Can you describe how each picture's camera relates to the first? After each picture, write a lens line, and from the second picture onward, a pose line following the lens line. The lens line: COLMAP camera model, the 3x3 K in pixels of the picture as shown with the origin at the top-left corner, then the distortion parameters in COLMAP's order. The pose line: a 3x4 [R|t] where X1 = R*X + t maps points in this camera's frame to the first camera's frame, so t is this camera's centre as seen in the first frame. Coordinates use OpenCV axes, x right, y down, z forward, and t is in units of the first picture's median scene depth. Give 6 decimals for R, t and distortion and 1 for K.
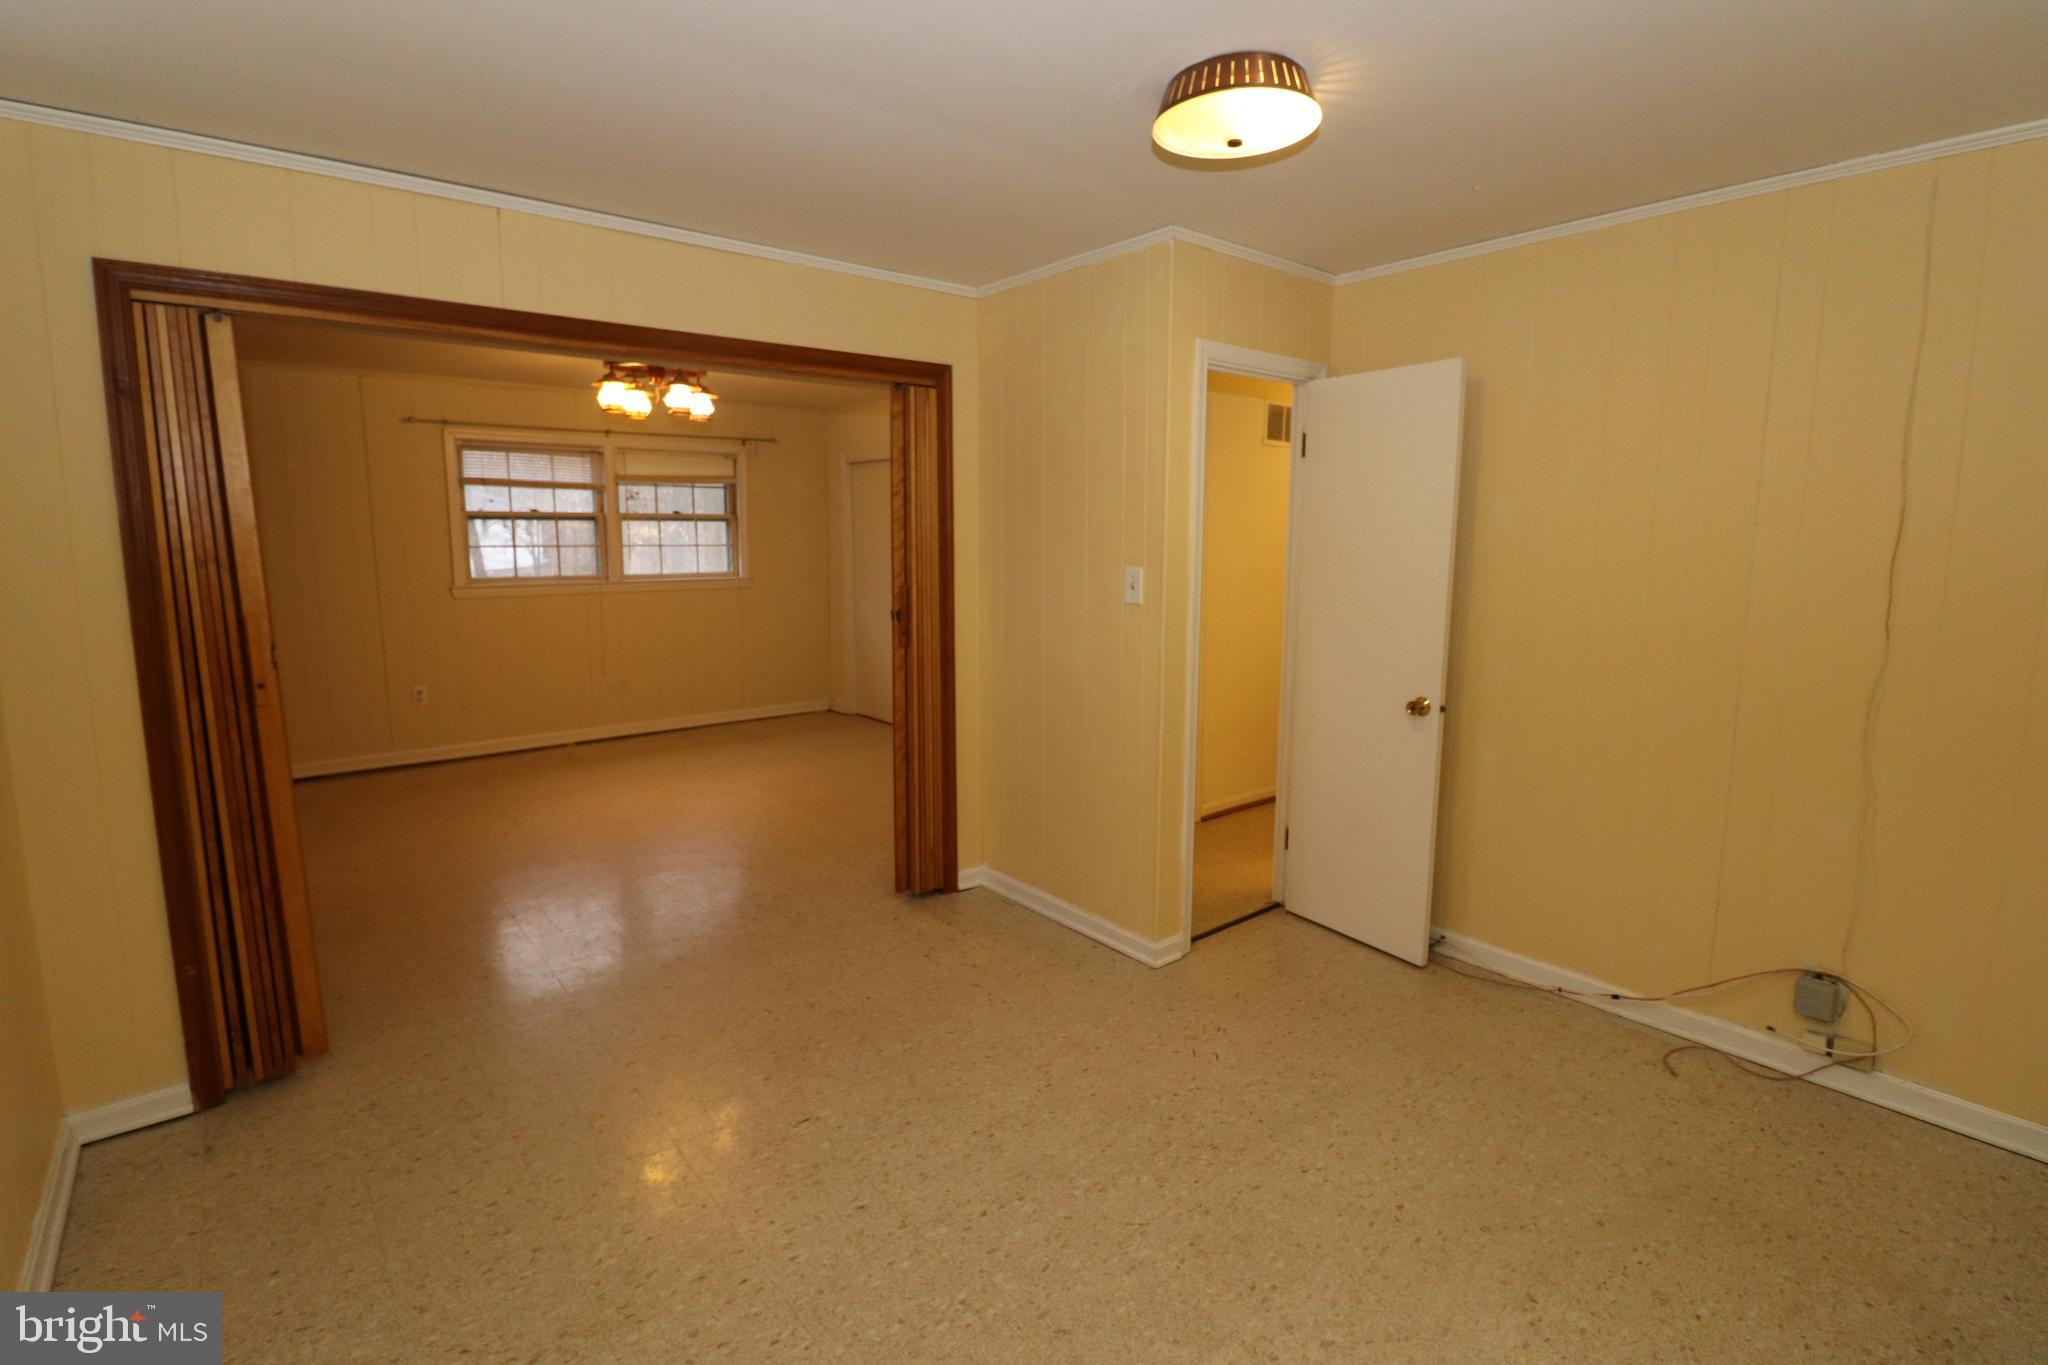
lens RADIAL K [[954.4, 0, 1018.6], [0, 954.4, 670.9], [0, 0, 1]] dist [-0.005182, -0.005789]
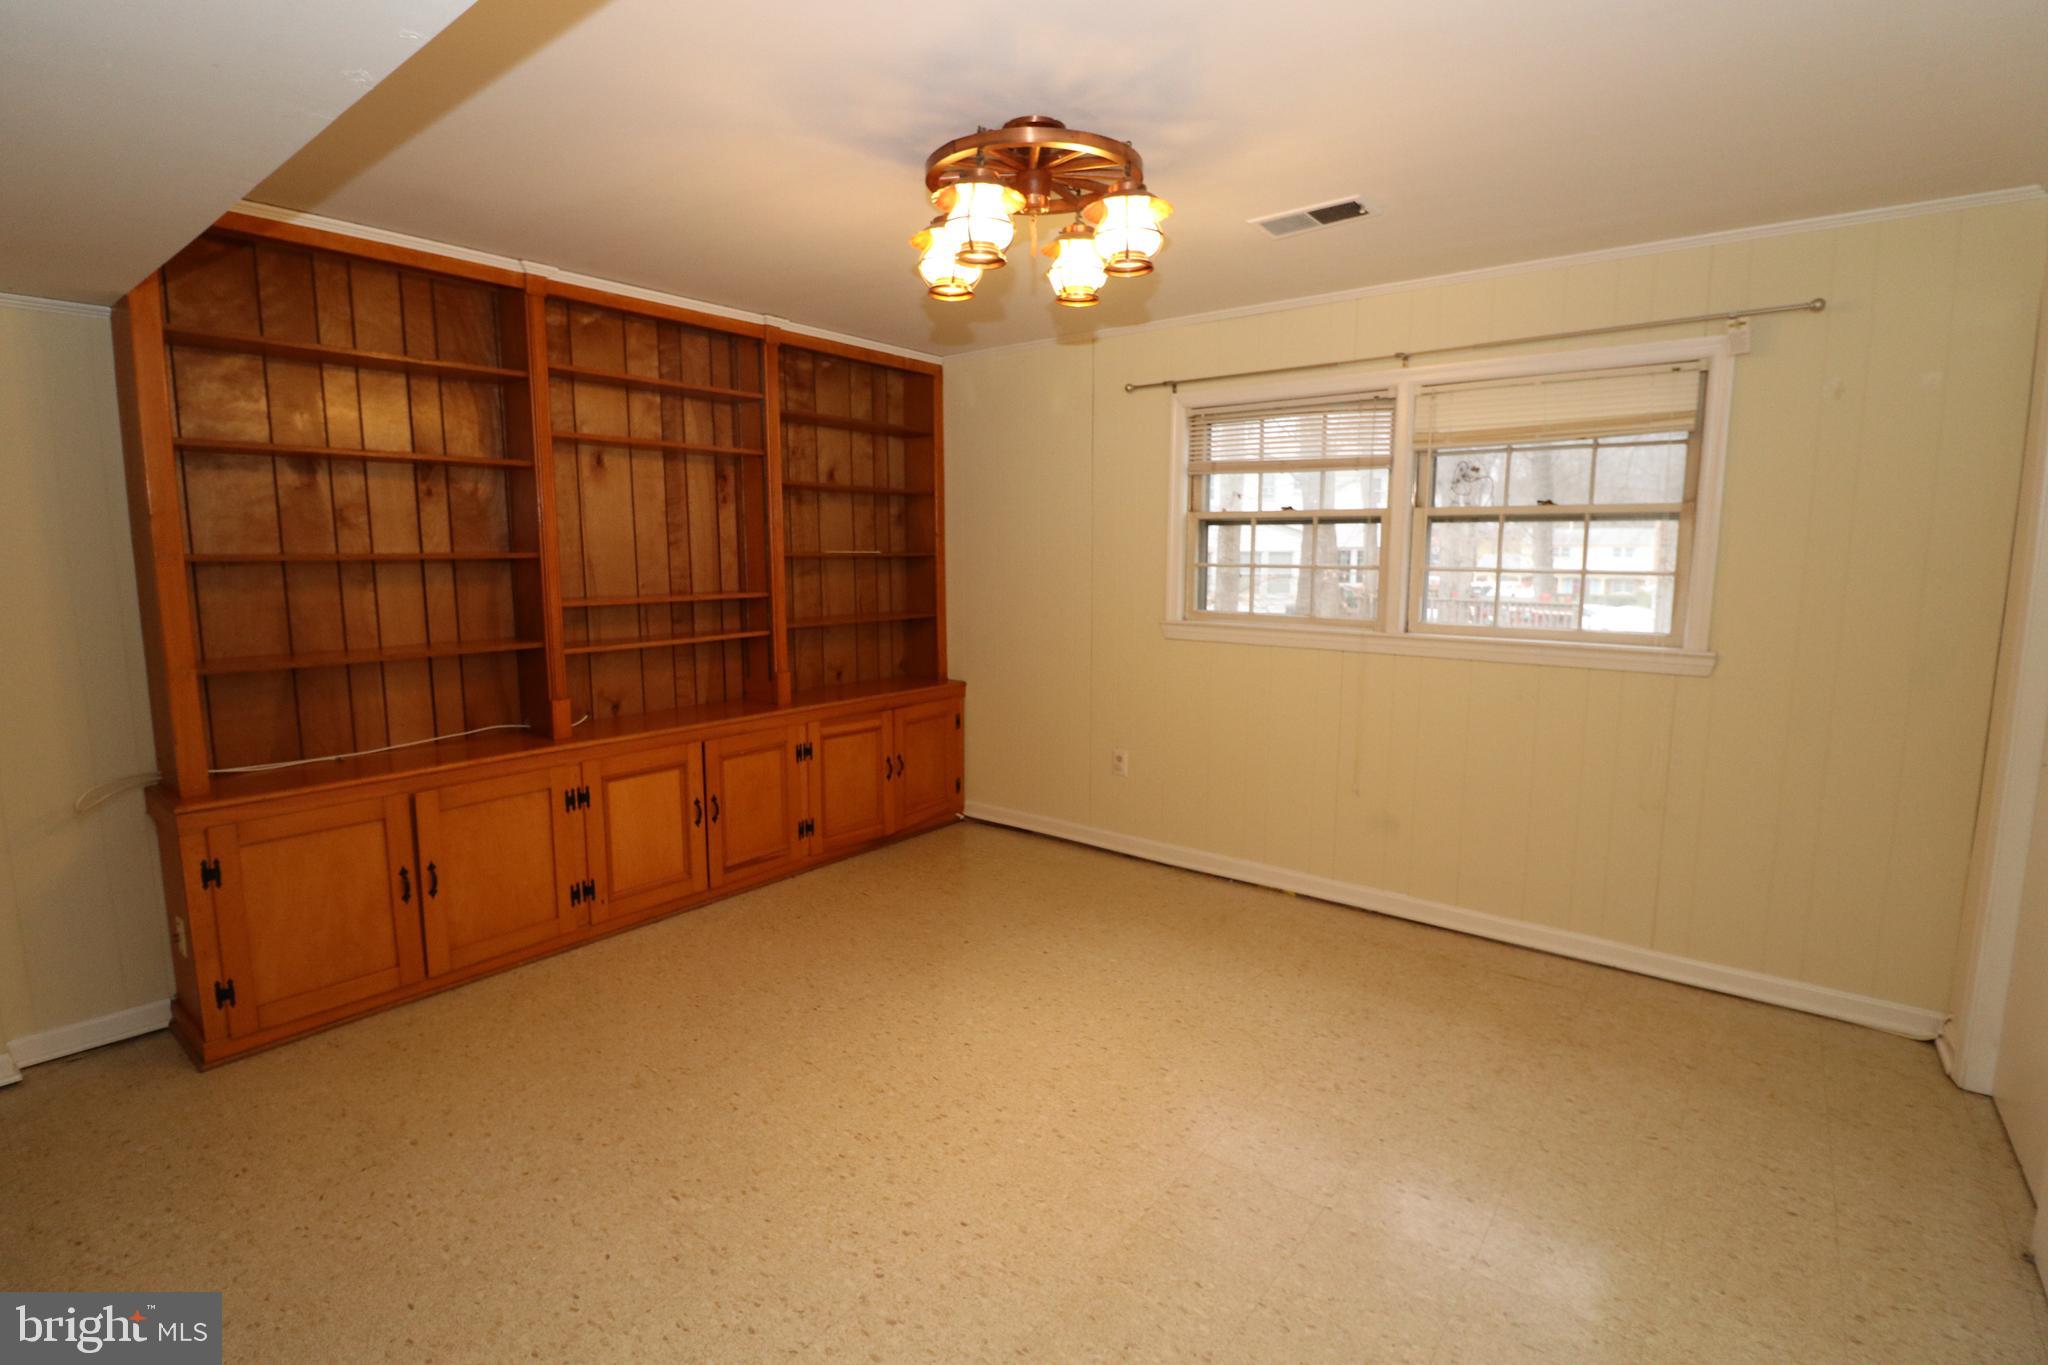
lens RADIAL K [[954.4, 0, 1030.2], [0, 954.4, 666.3], [0, 0, 1]] dist [-0.005182, -0.005789]
pose [[0.219618, 0.119730, -0.968211, 0.062090], [-0.144440, 0.985494, 0.089104, -0.094387], [0.964834, 0.120279, 0.233725, 0.675246]]
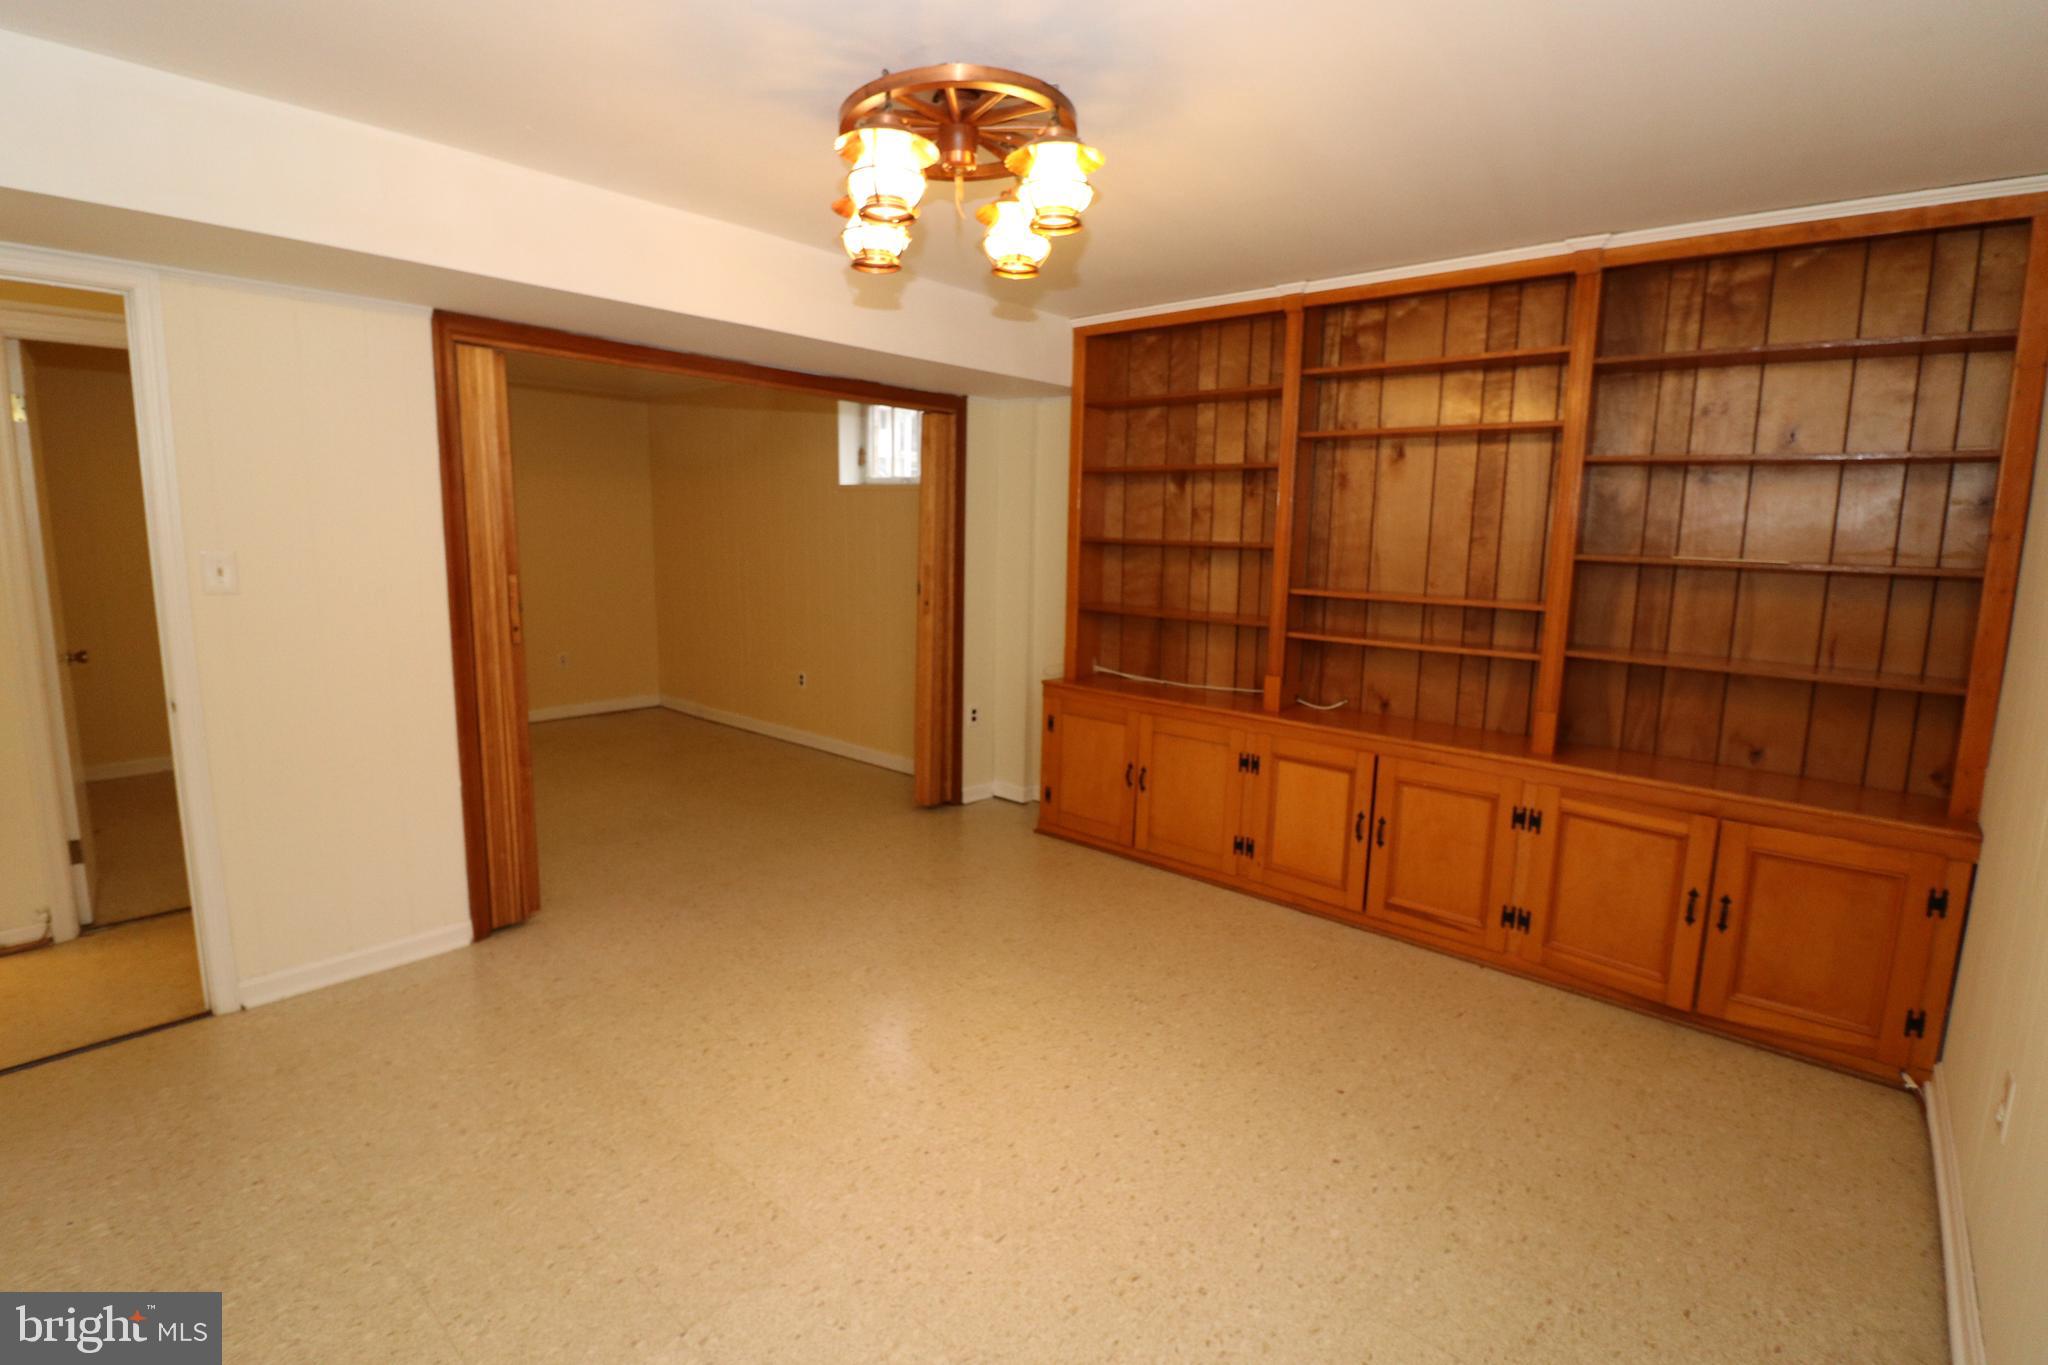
lens RADIAL K [[954.4, 0, 1019.2], [0, 954.4, 667.2], [0, 0, 1]] dist [-0.005182, -0.005789]
pose [[-0.987137, -0.000819, -0.159875, -0.249785], [-0.047688, 0.955974, 0.289549, -0.158734], [0.152599, 0.293449, -0.943717, 1.073108]]
